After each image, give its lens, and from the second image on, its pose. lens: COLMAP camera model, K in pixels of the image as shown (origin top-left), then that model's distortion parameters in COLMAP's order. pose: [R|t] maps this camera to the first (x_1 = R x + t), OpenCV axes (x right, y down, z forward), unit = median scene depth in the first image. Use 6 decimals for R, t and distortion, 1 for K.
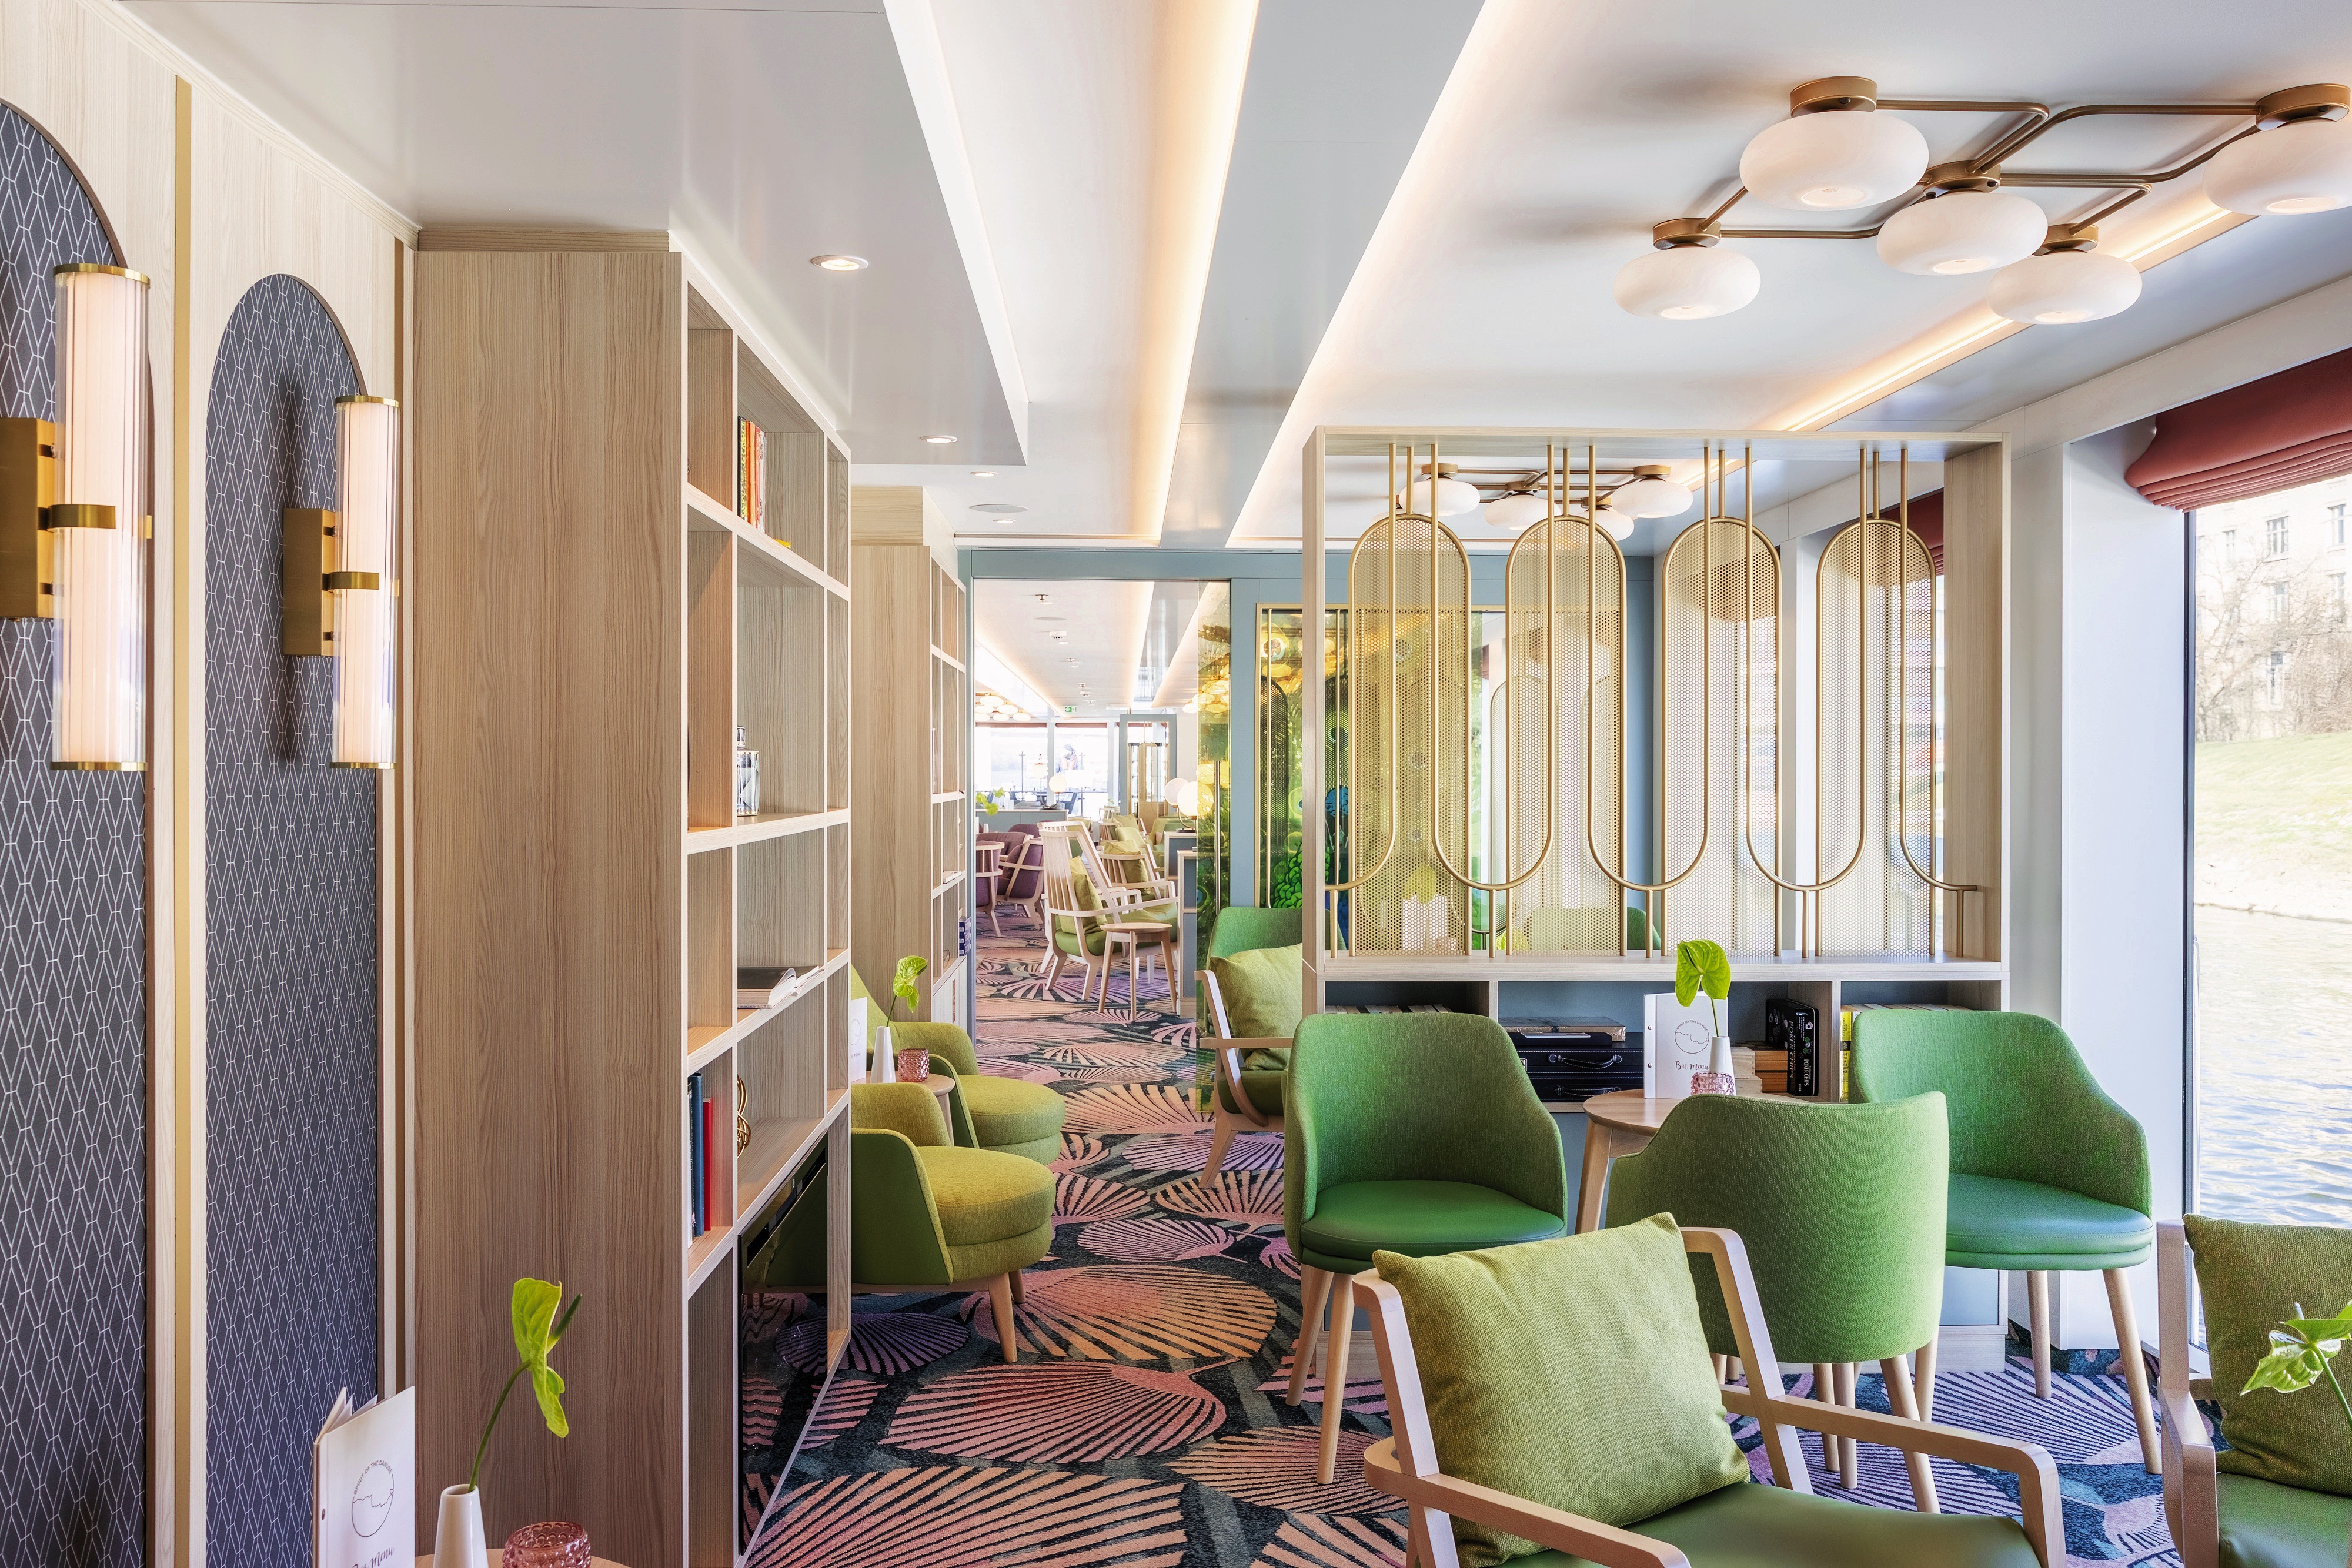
lens RADIAL K [[1892.0, 0, 1176.0], [0, 1892.0, 784.0], [0, 0, 1]] dist [-0.000229, -0.000631]
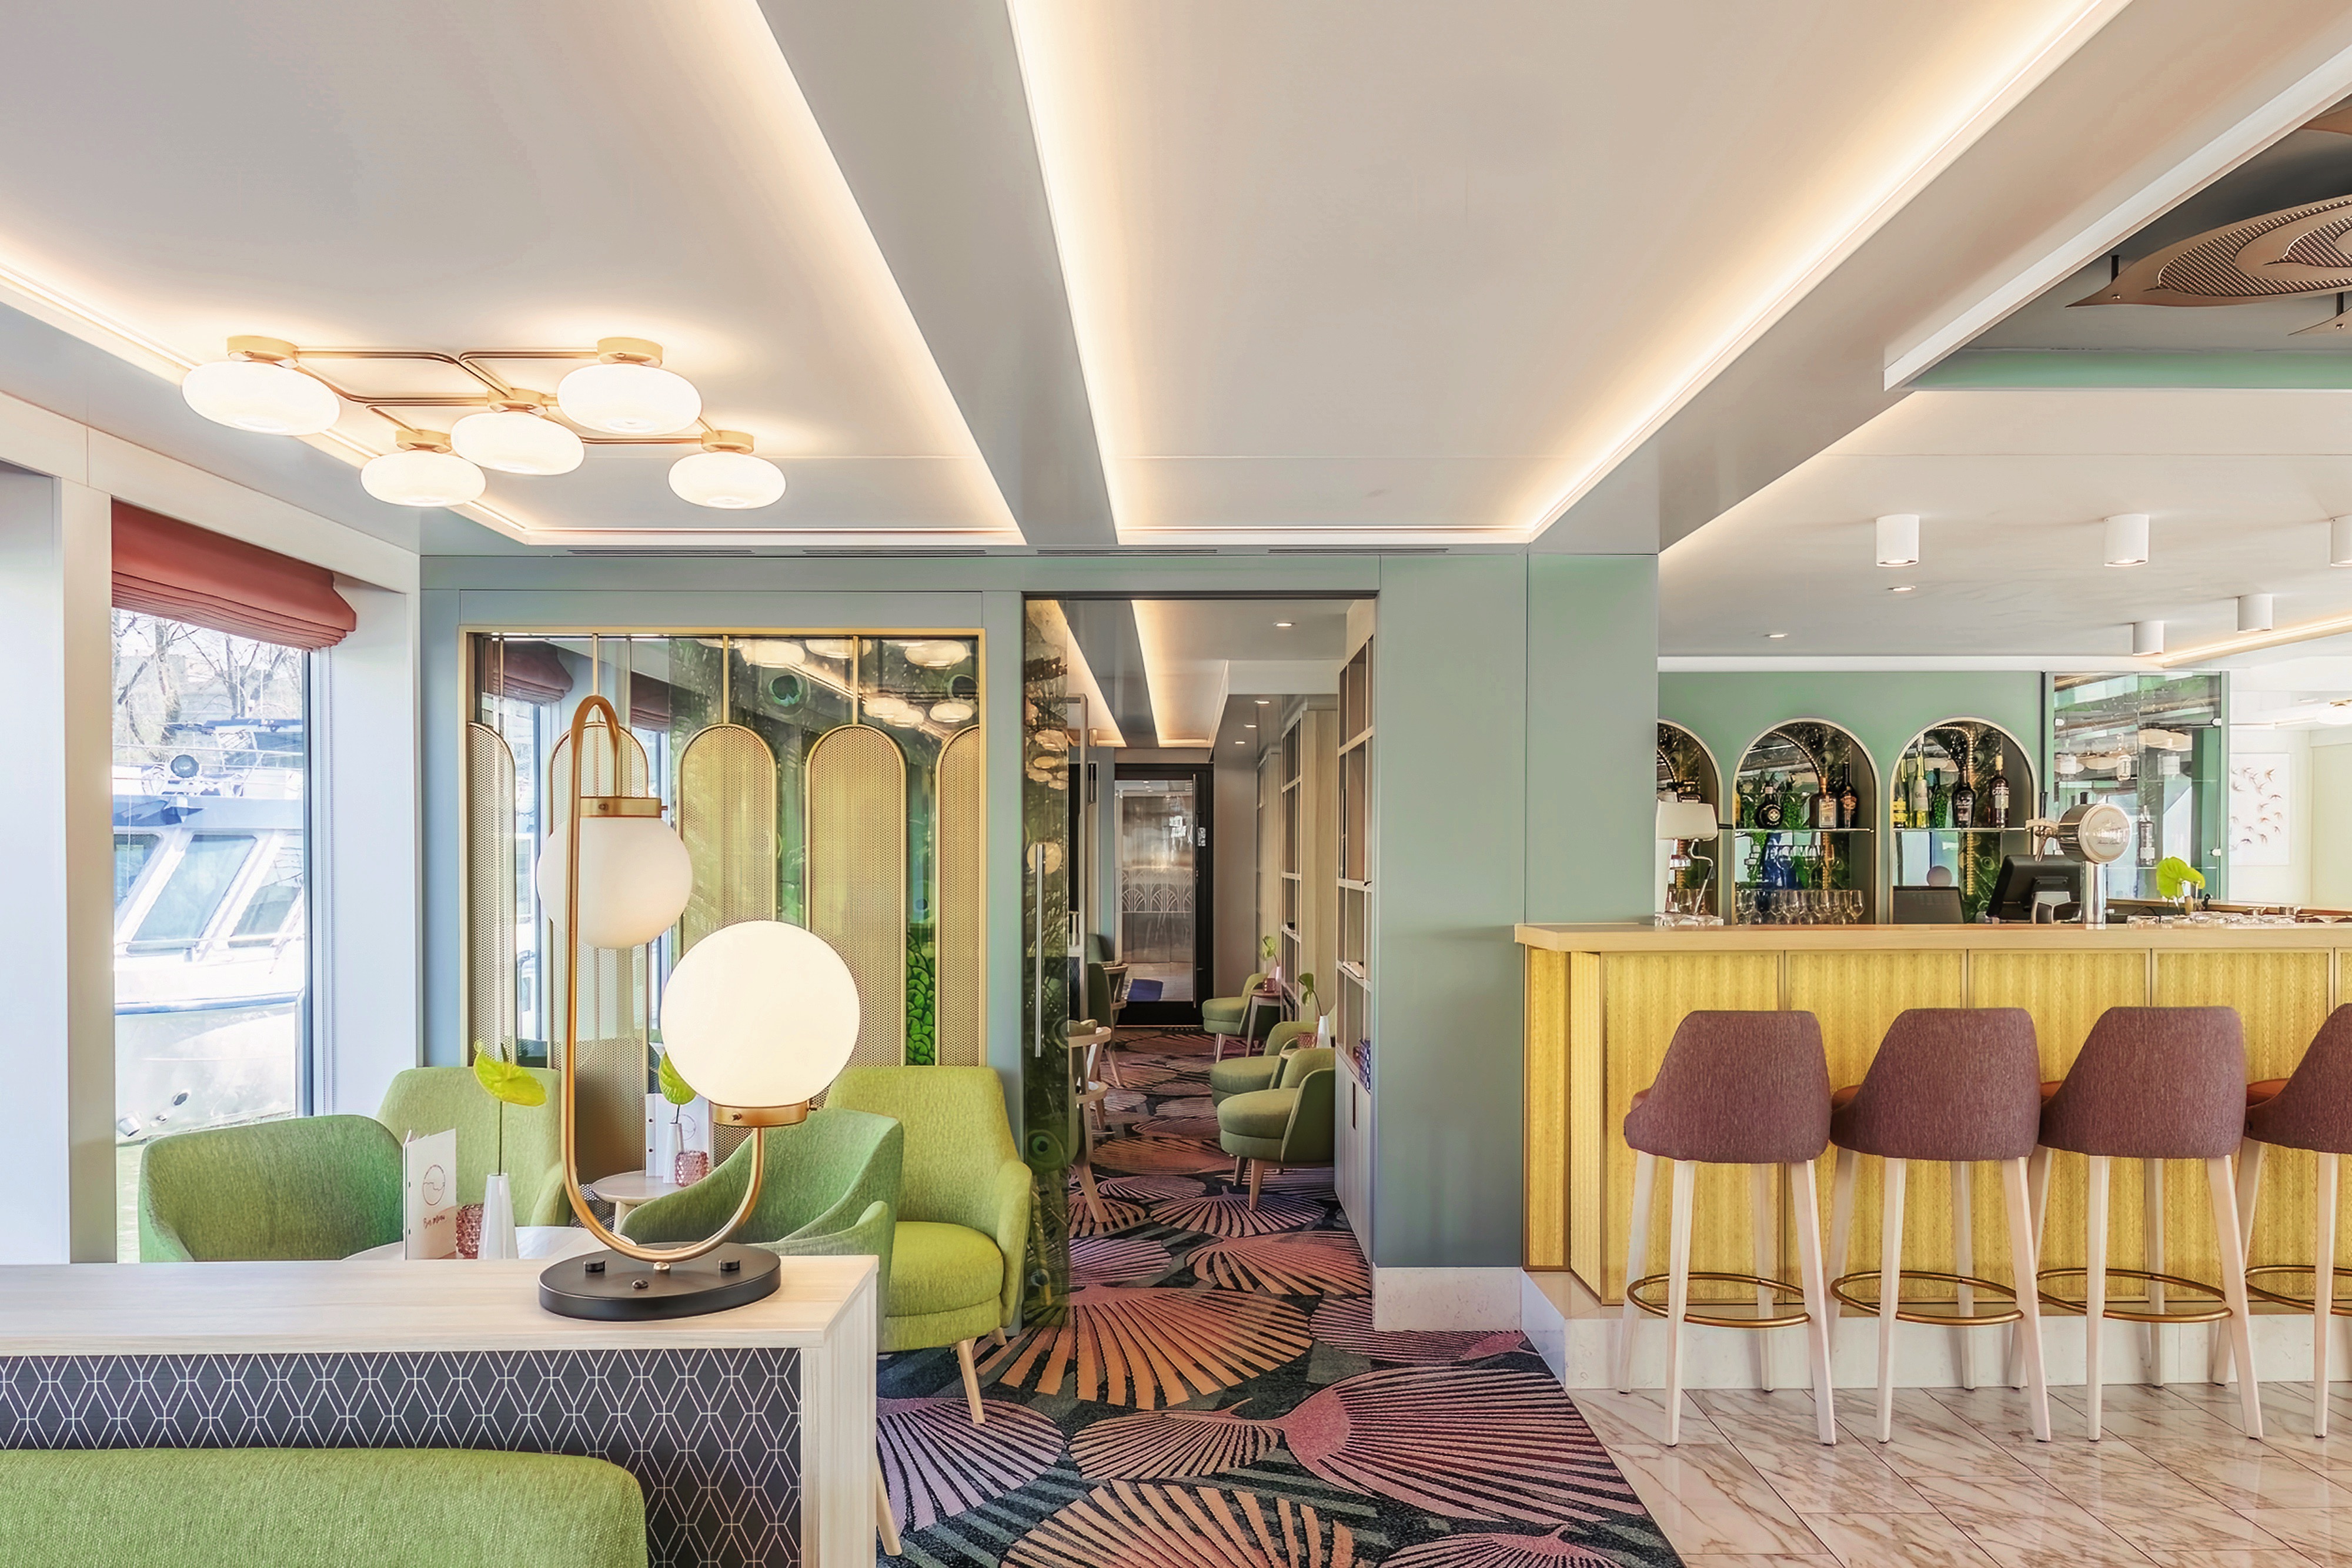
lens RADIAL K [[1698.0, 0, 1185.2], [0, 1698.0, 904.6], [0, 0, 1]] dist [0.004757, 0.001773]
pose [[-0.999618, -0.000187, 0.027645, -0.089775], [0.000759, 0.999415, 0.034198, -0.017348], [-0.027635, 0.034206, -0.999033, 2.832095]]
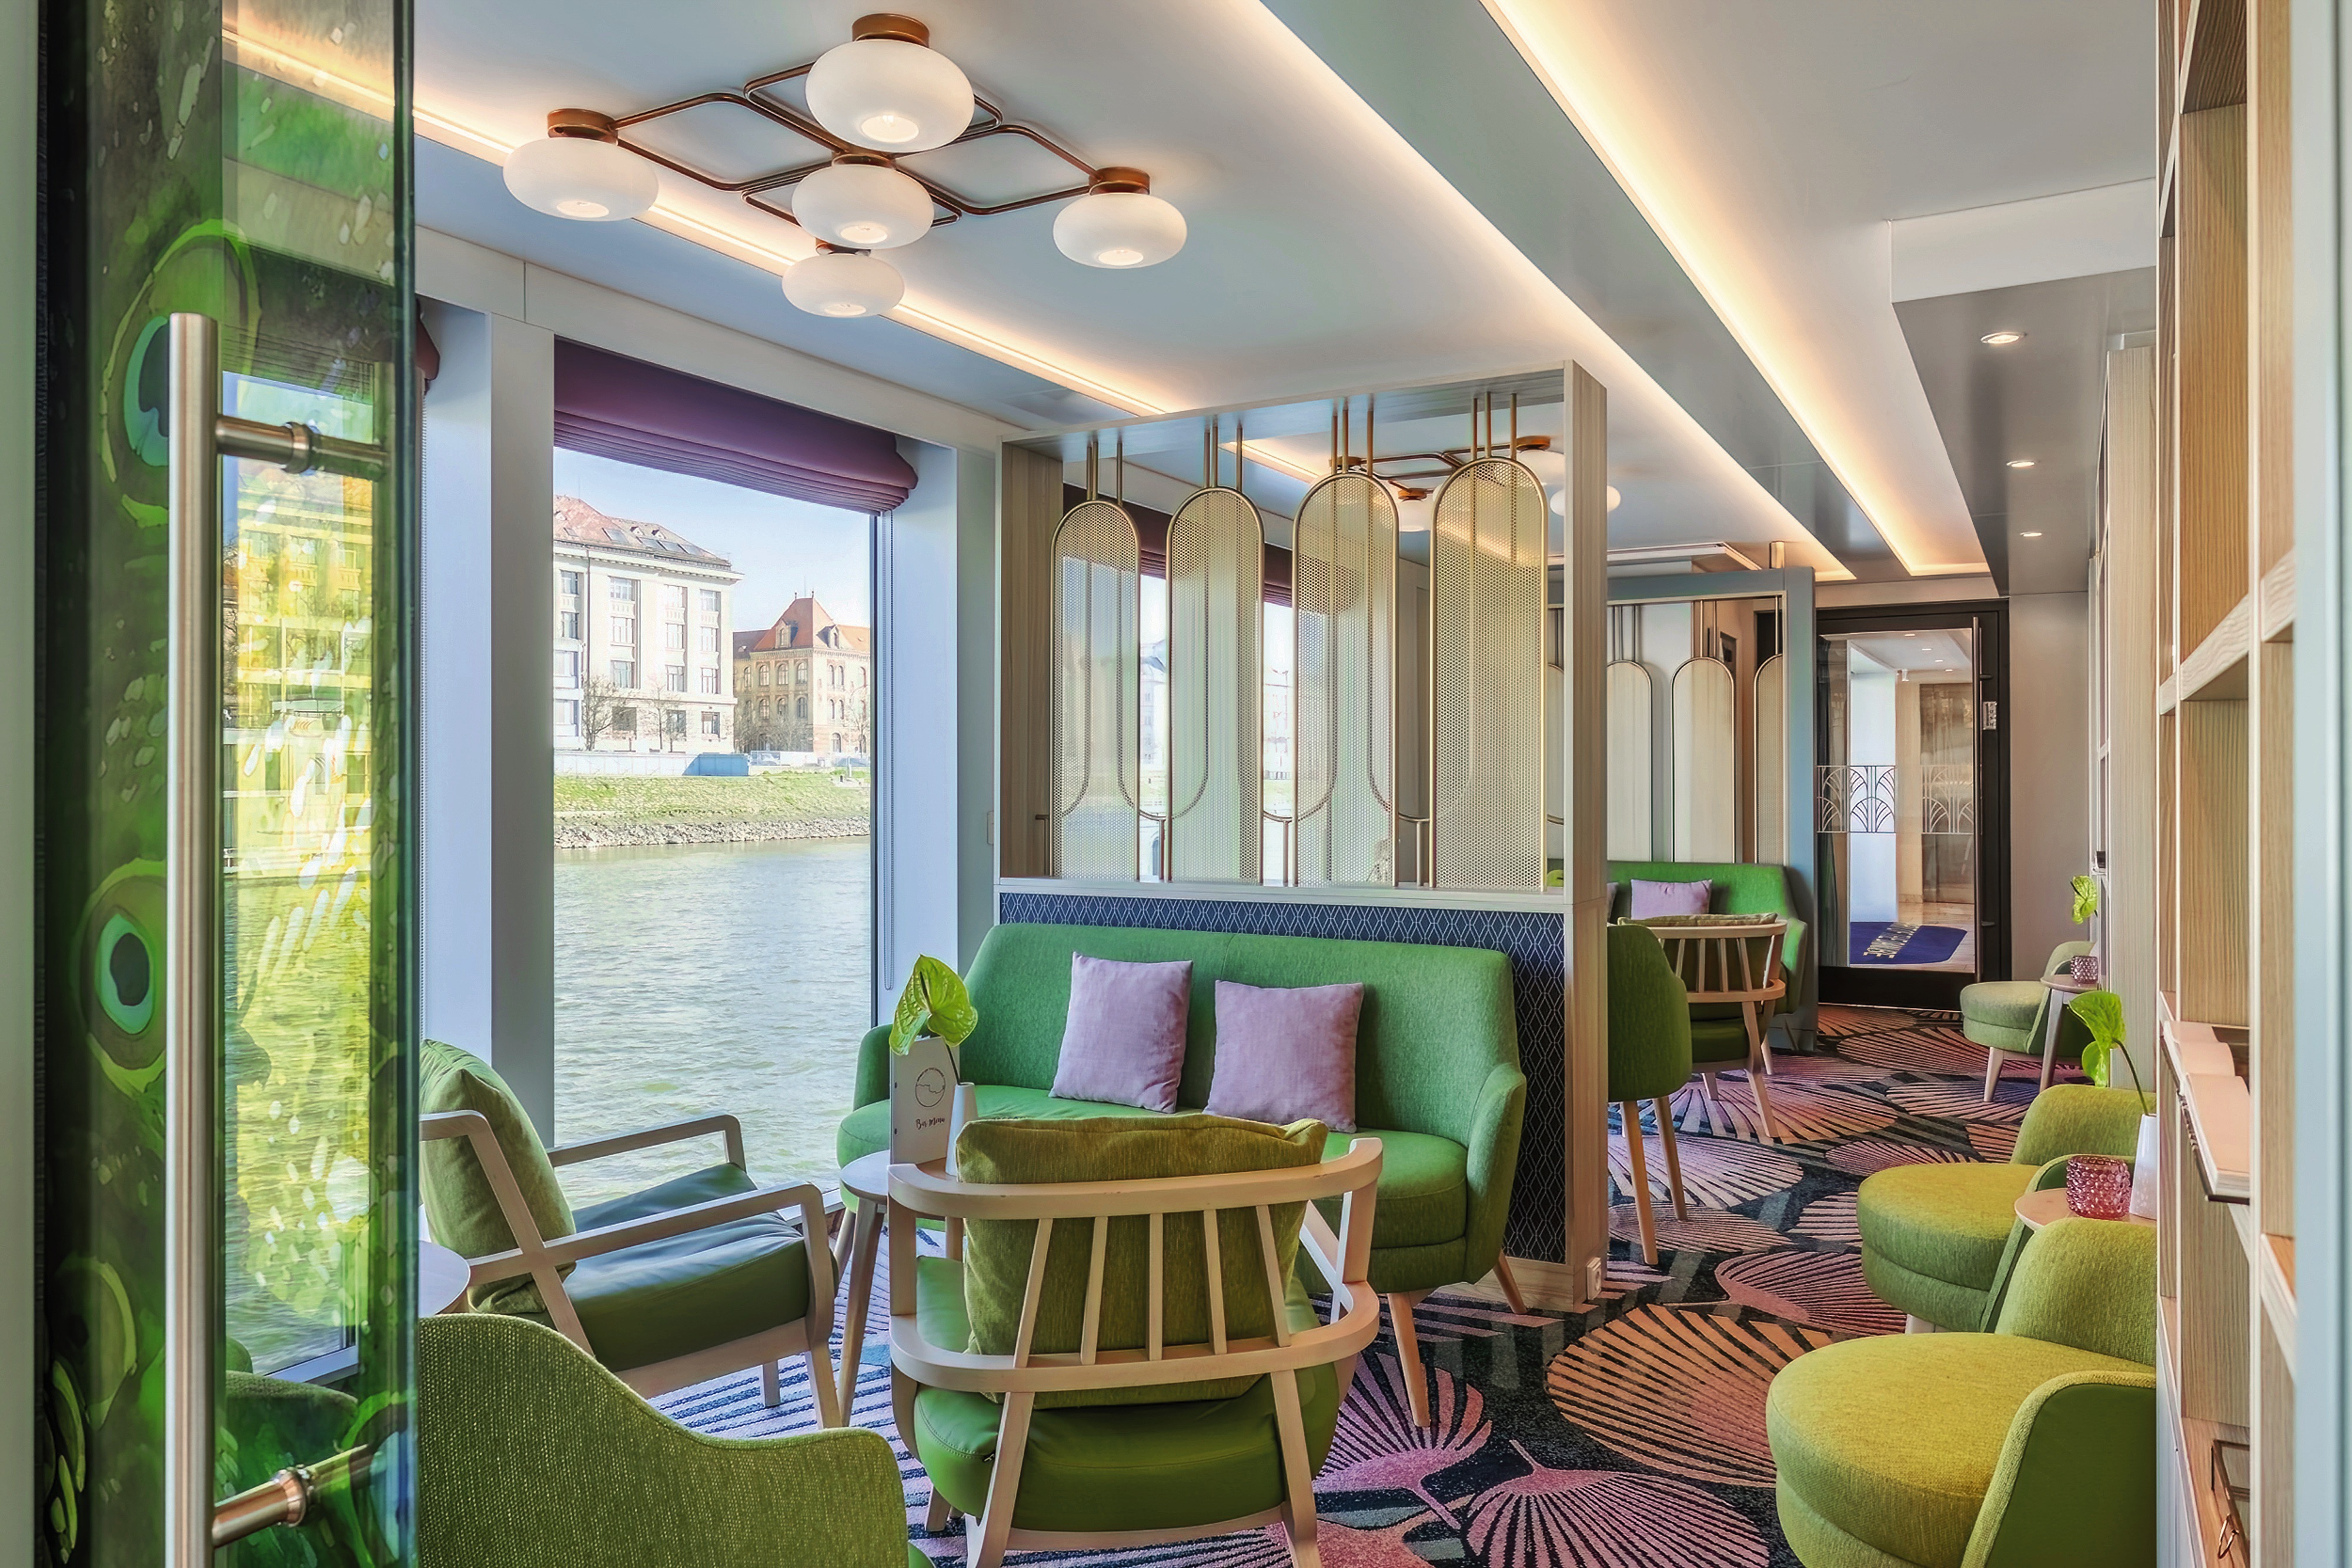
lens RADIAL K [[1609.4, 0, 1171.1], [0, 1609.4, 771.4], [0, 0, 1]] dist [0.000547, -0.003978]
pose [[-0.859070, 0.002992, 0.511849, -0.172742], [0.002796, 0.999995, -0.001153, 0.028738], [-0.511850, 0.000441, -0.859075, 1.829011]]
